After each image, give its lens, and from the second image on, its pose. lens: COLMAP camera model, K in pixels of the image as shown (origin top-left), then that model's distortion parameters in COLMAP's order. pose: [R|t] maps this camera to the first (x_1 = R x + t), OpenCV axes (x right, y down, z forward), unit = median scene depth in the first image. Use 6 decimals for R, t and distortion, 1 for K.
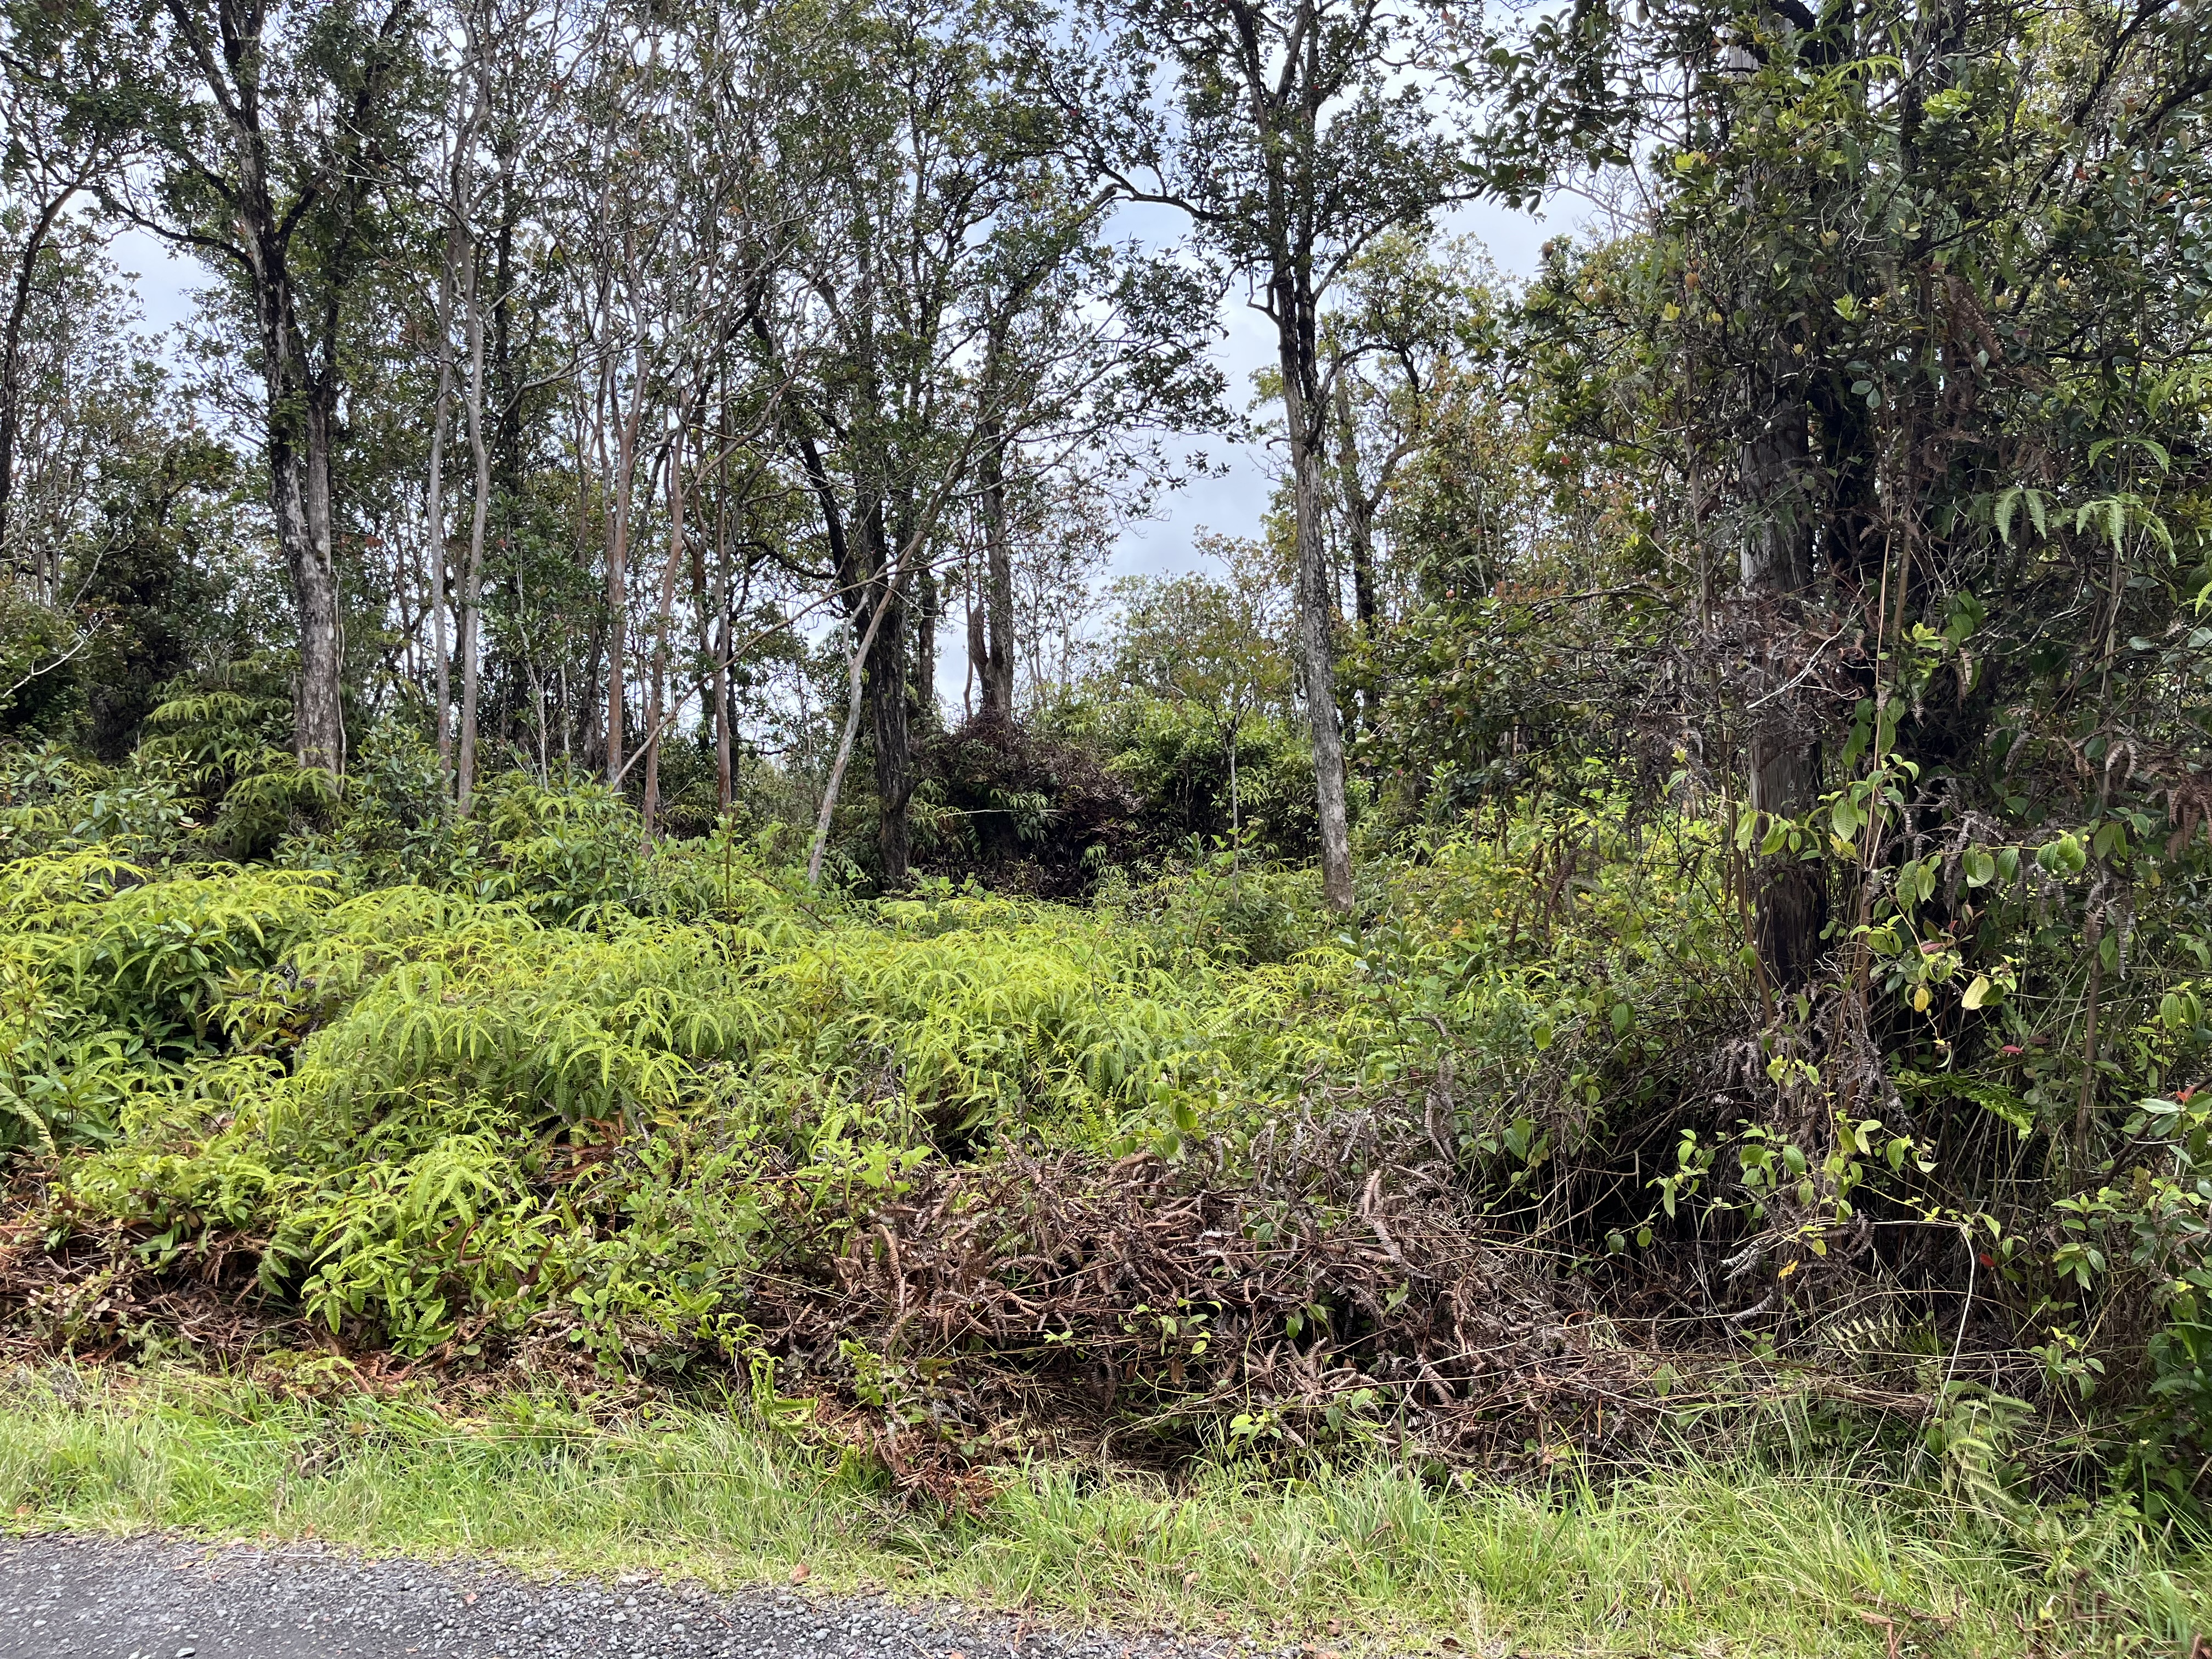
lens RADIAL K [[1688.3, 0, 1102.6], [0, 1688.3, 820.7], [0, 0, 1]] dist [0.055511, -0.072313]
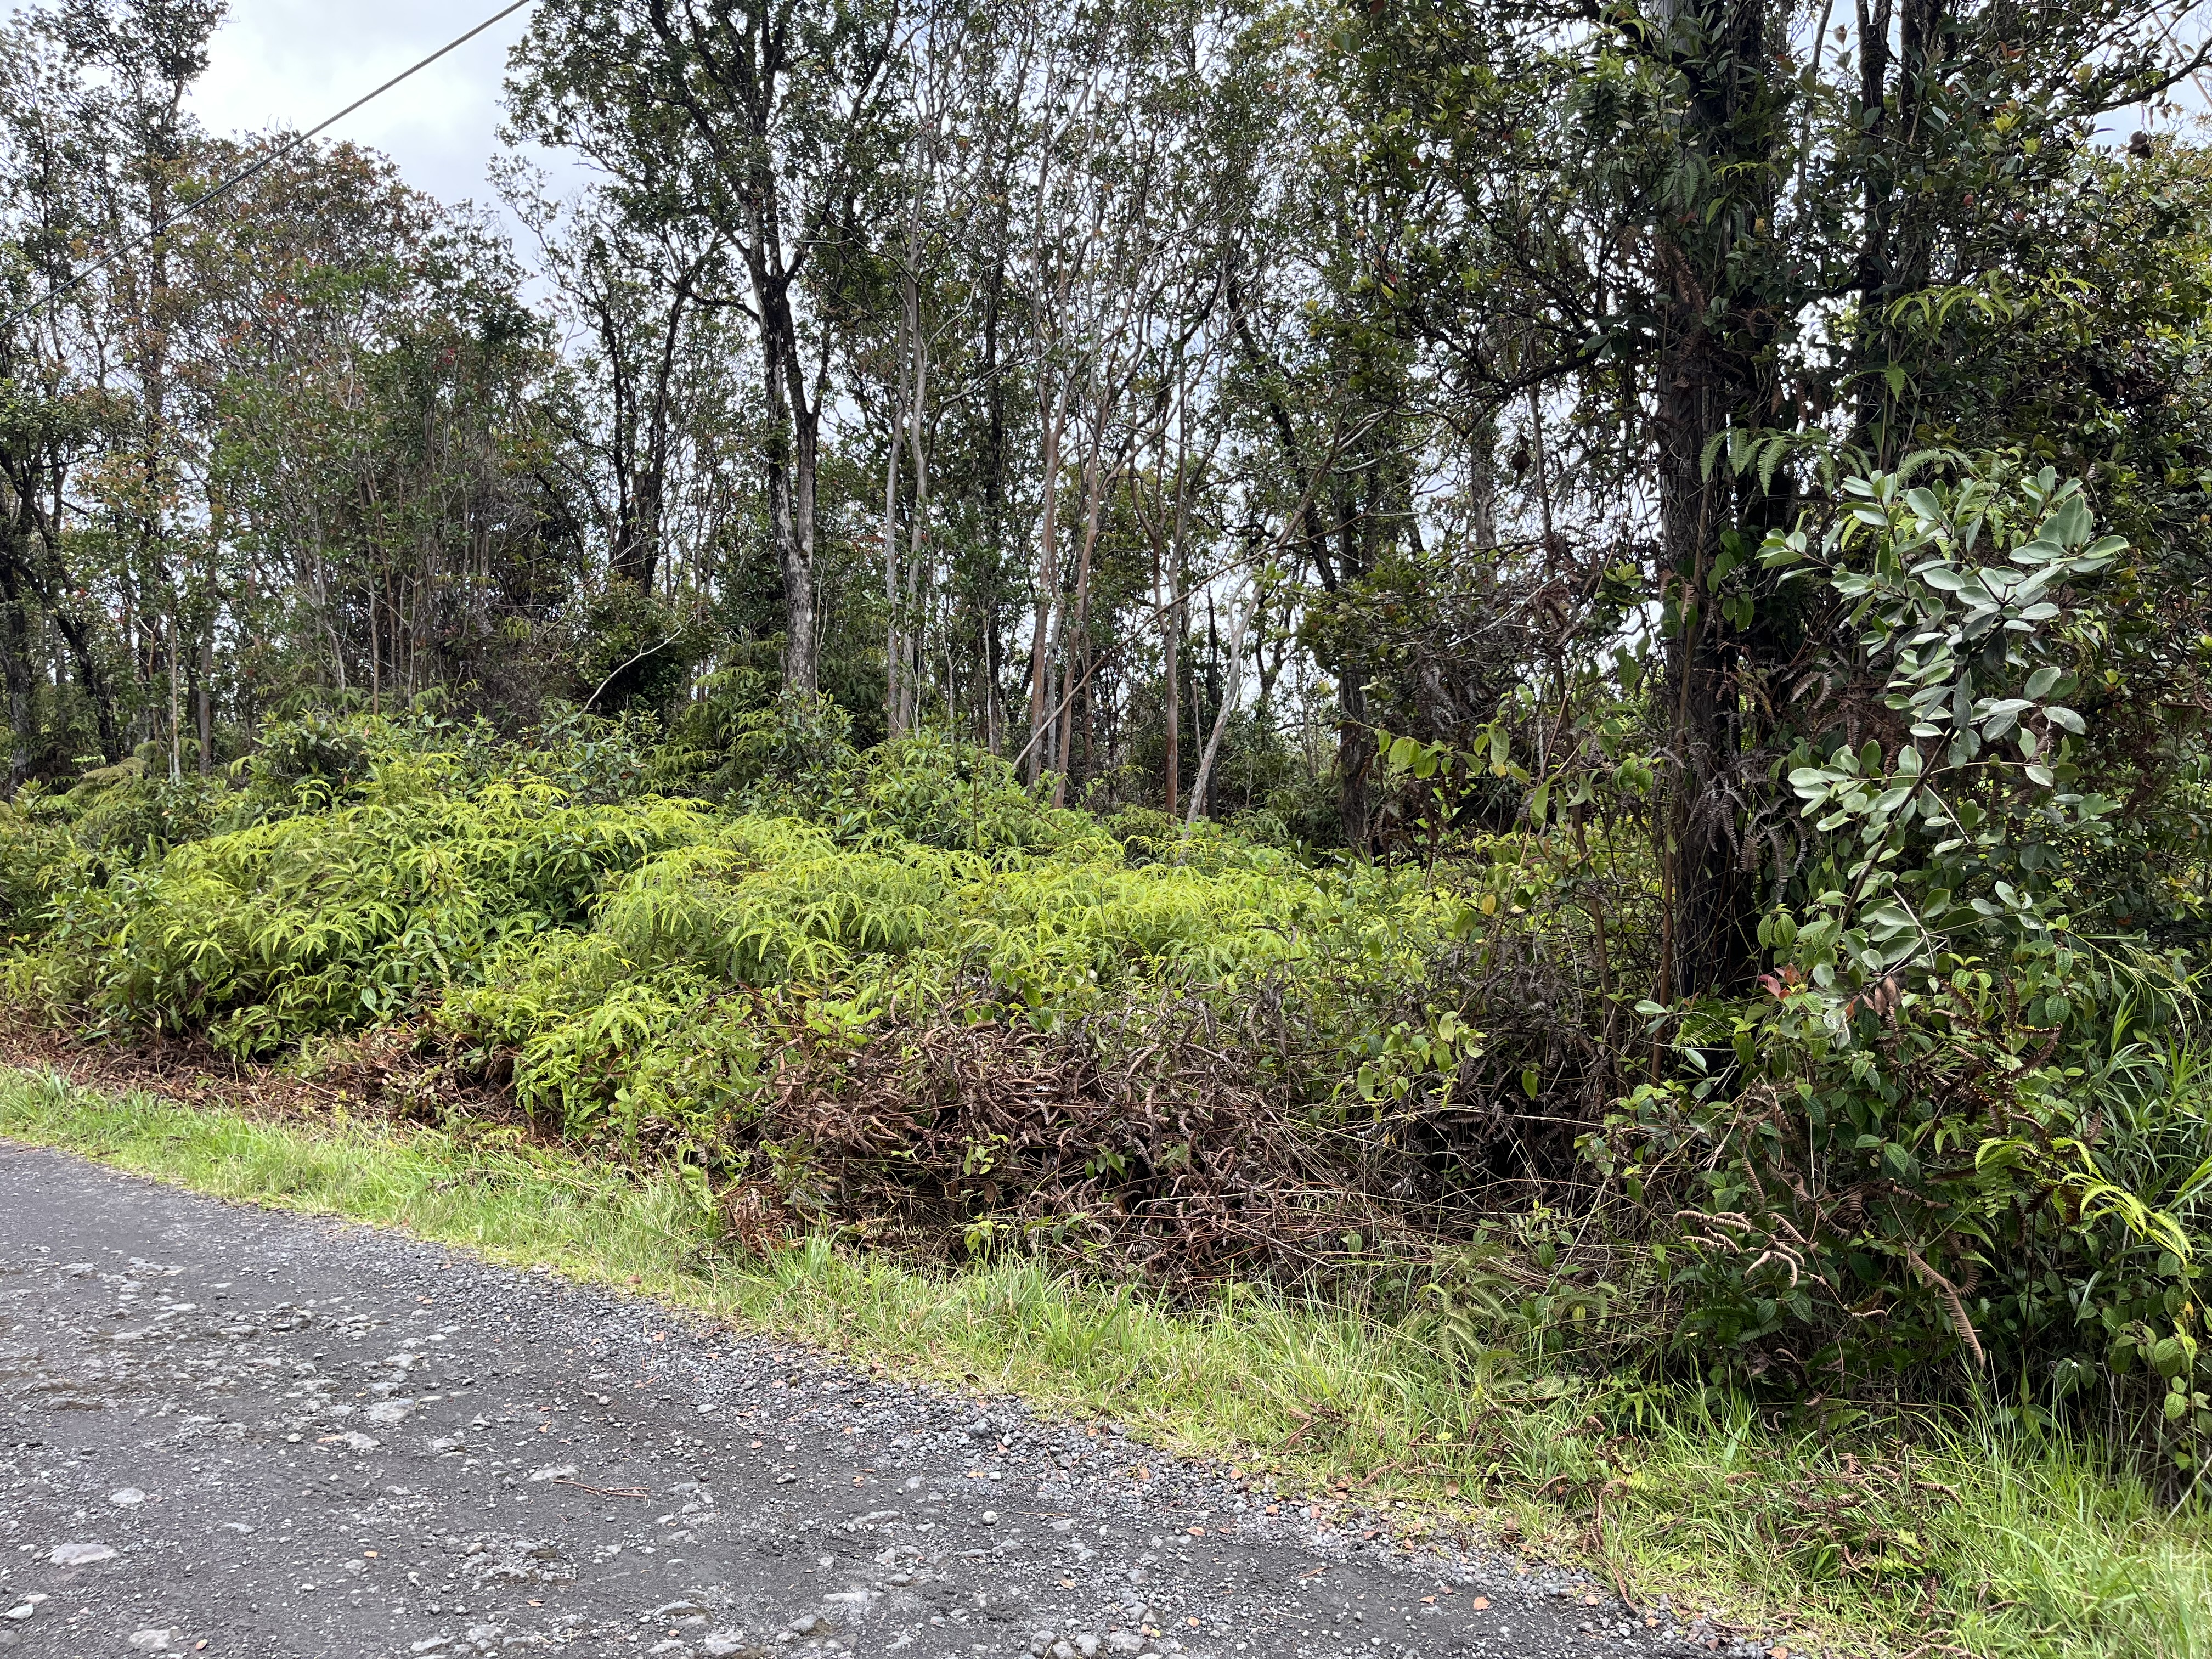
lens RADIAL K [[1688.3, 0, 1111.9], [0, 1688.3, 842.4], [0, 0, 1]] dist [0.055511, -0.072313]
pose [[0.919663, 0.031037, -0.391481, 0.397560], [-0.021717, 0.999366, 0.028215, 0.022071], [0.392109, -0.017446, 0.919753, -0.060551]]
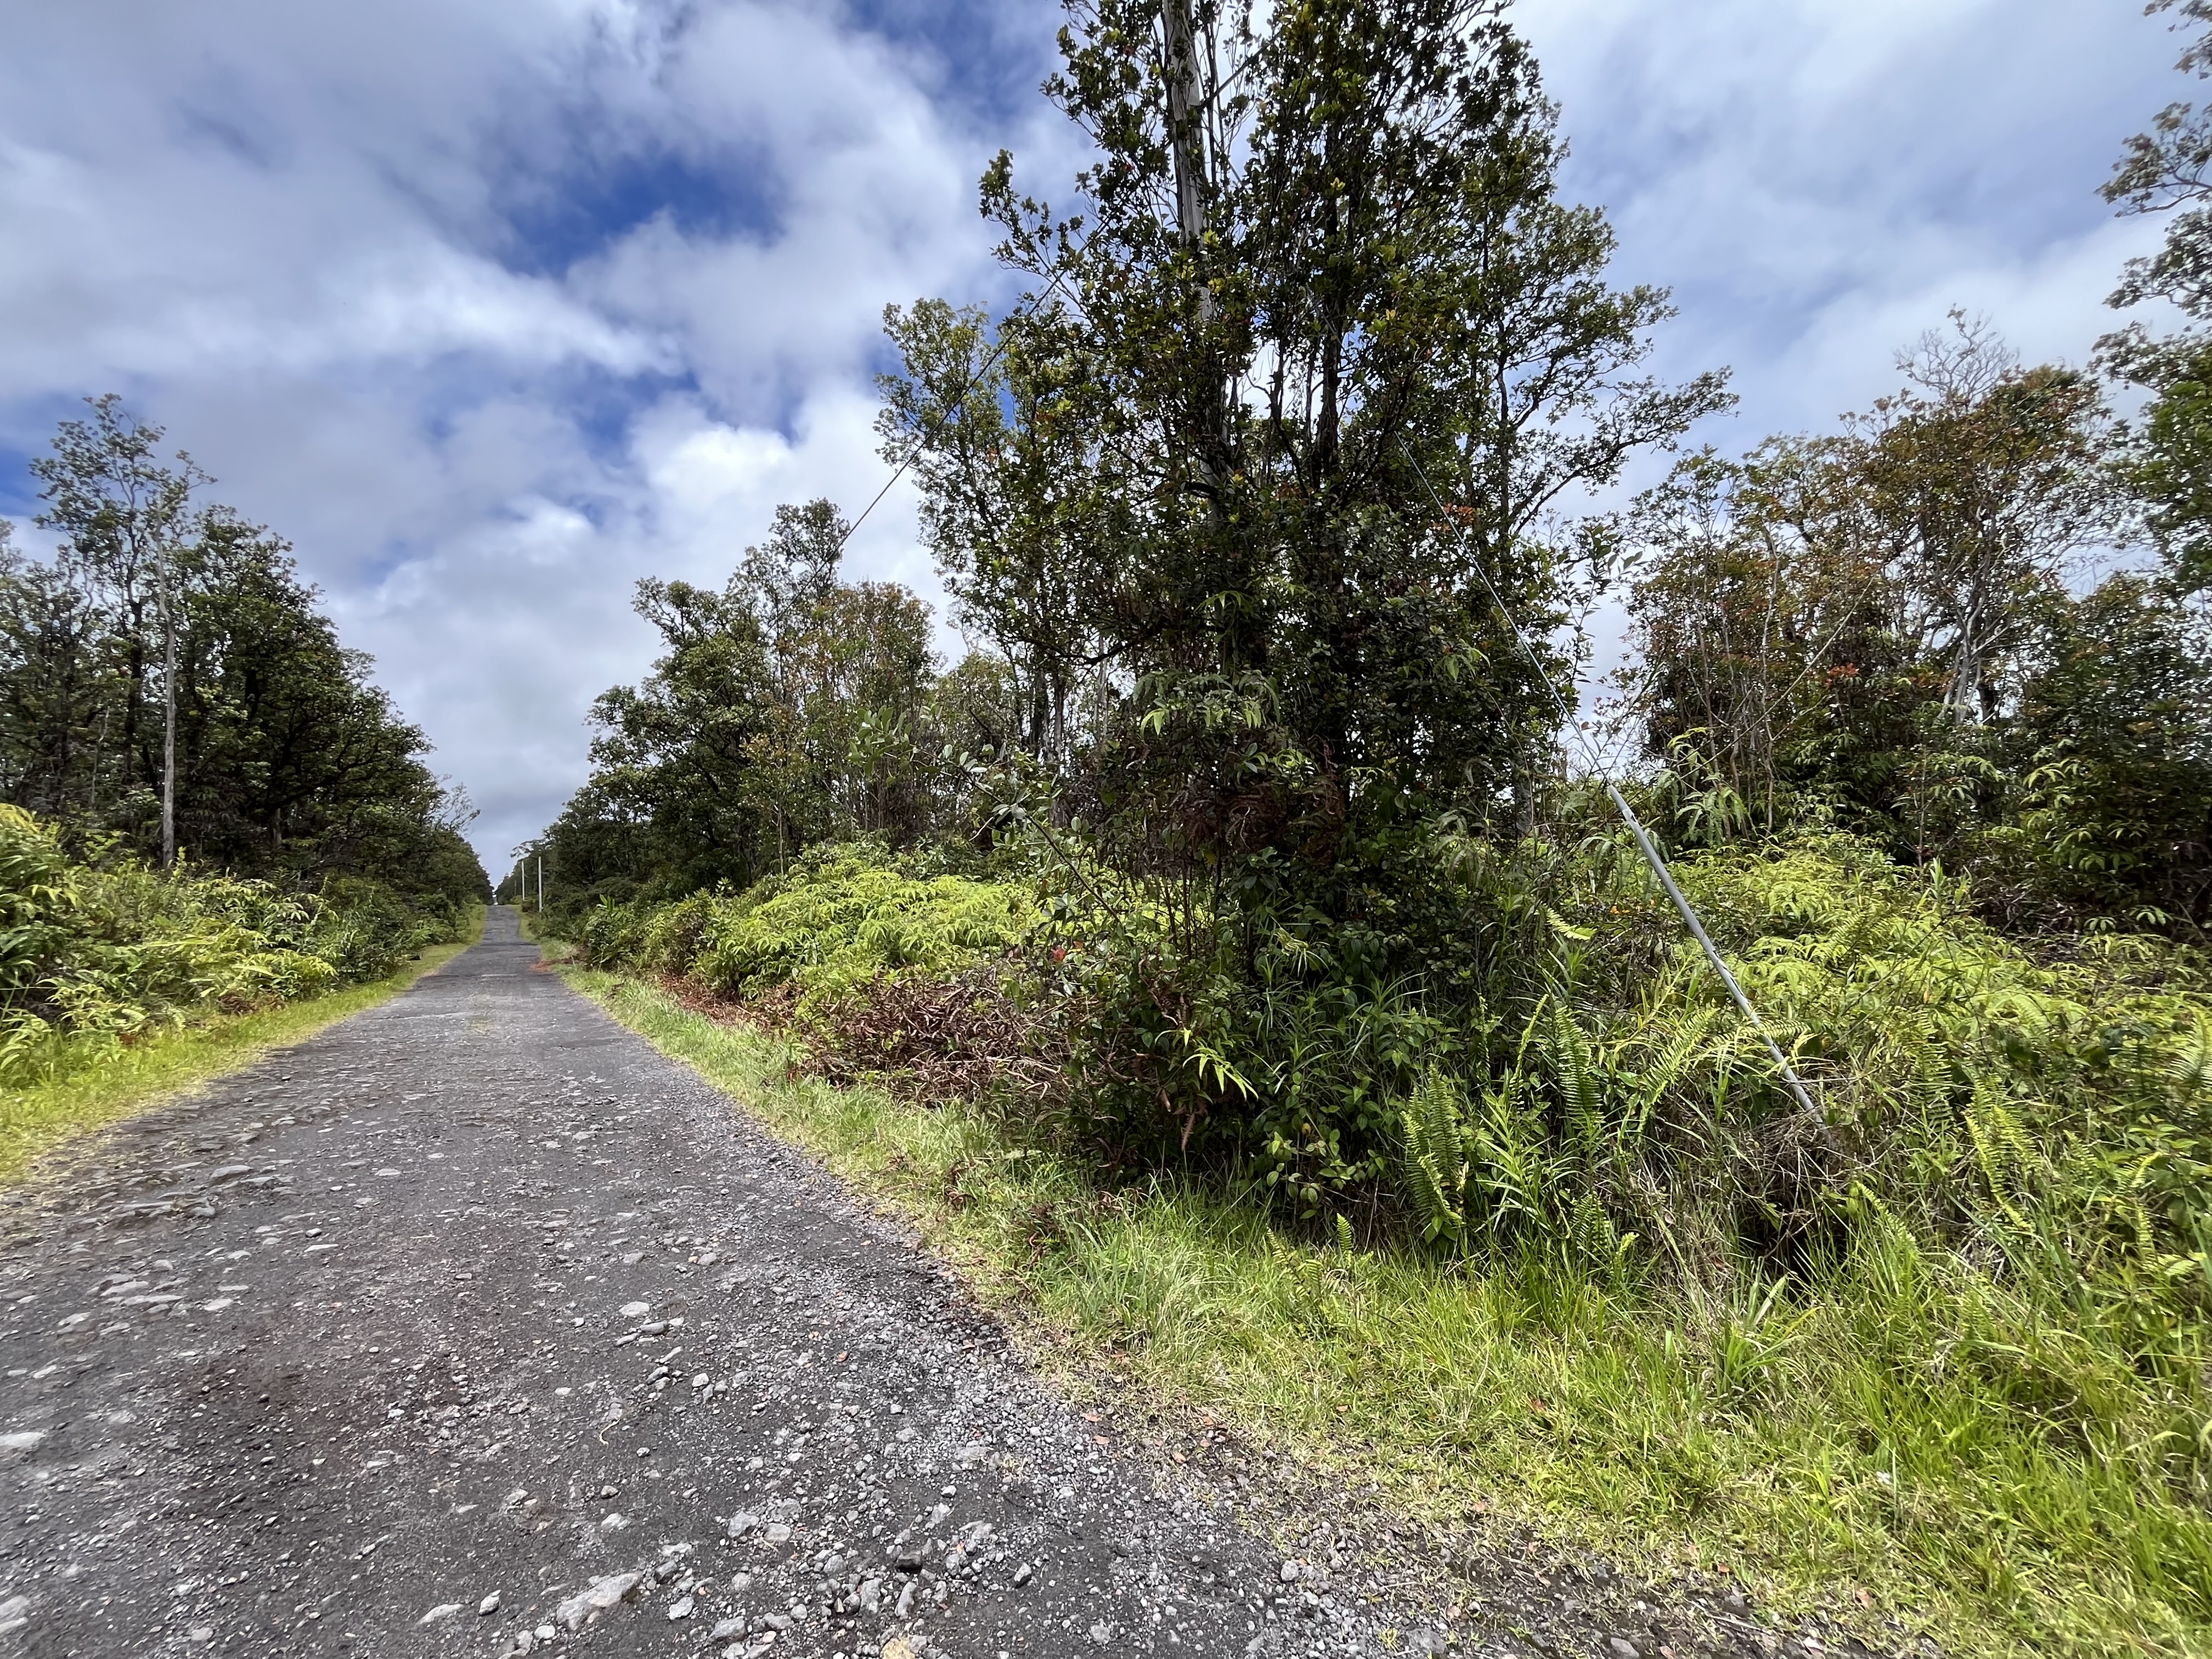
lens RADIAL K [[917.3, 0, 1099.5], [0, 917.3, 812.0], [0, 0, 1]] dist [0.000660, -0.000475]
pose [[0.753394, -0.050036, -0.655663, 0.796835], [0.010496, 0.997889, -0.064091, 0.026154], [0.657485, 0.041404, 0.752329, 0.083862]]
